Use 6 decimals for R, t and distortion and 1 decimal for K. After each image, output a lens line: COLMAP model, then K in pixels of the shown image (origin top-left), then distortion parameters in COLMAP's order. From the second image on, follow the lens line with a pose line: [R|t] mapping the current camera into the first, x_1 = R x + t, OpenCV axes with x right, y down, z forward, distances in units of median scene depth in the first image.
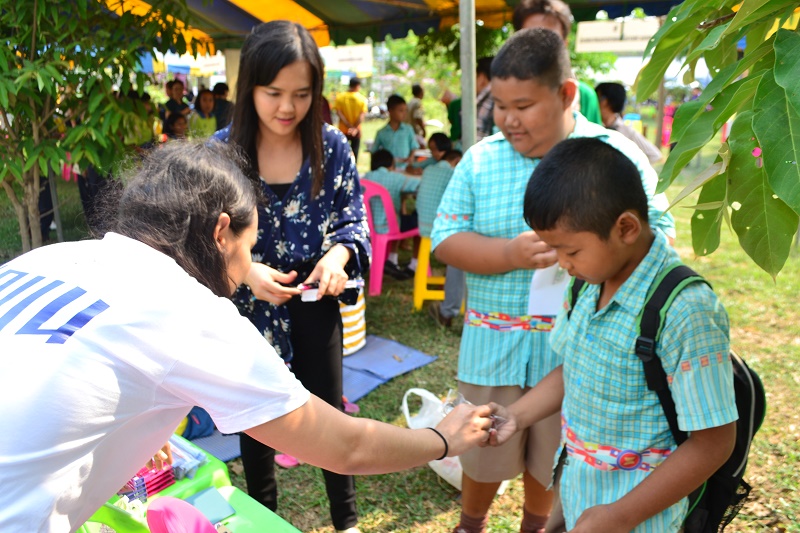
lens RADIAL K [[666.7, 0, 400.0], [0, 666.7, 266.5], [0, 0, 1]] dist [-0.073677, 0.007051]
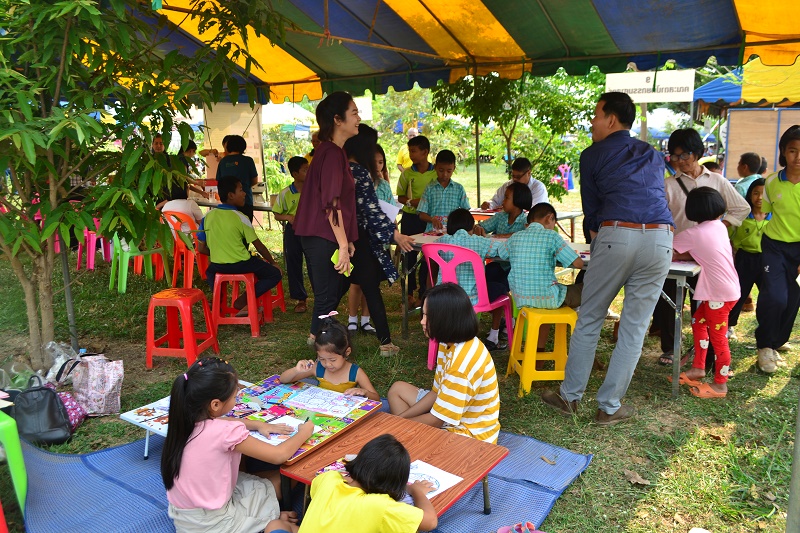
lens RADIAL K [[666.7, 0, 400.0], [0, 666.7, 266.5], [0, 0, 1]] dist [-0.073677, 0.007051]
pose [[0.994910, -0.024204, 0.097819, -0.202776], [0.031760, 0.996568, -0.076439, -0.036144], [-0.095633, 0.079156, 0.992264, 0.136041]]
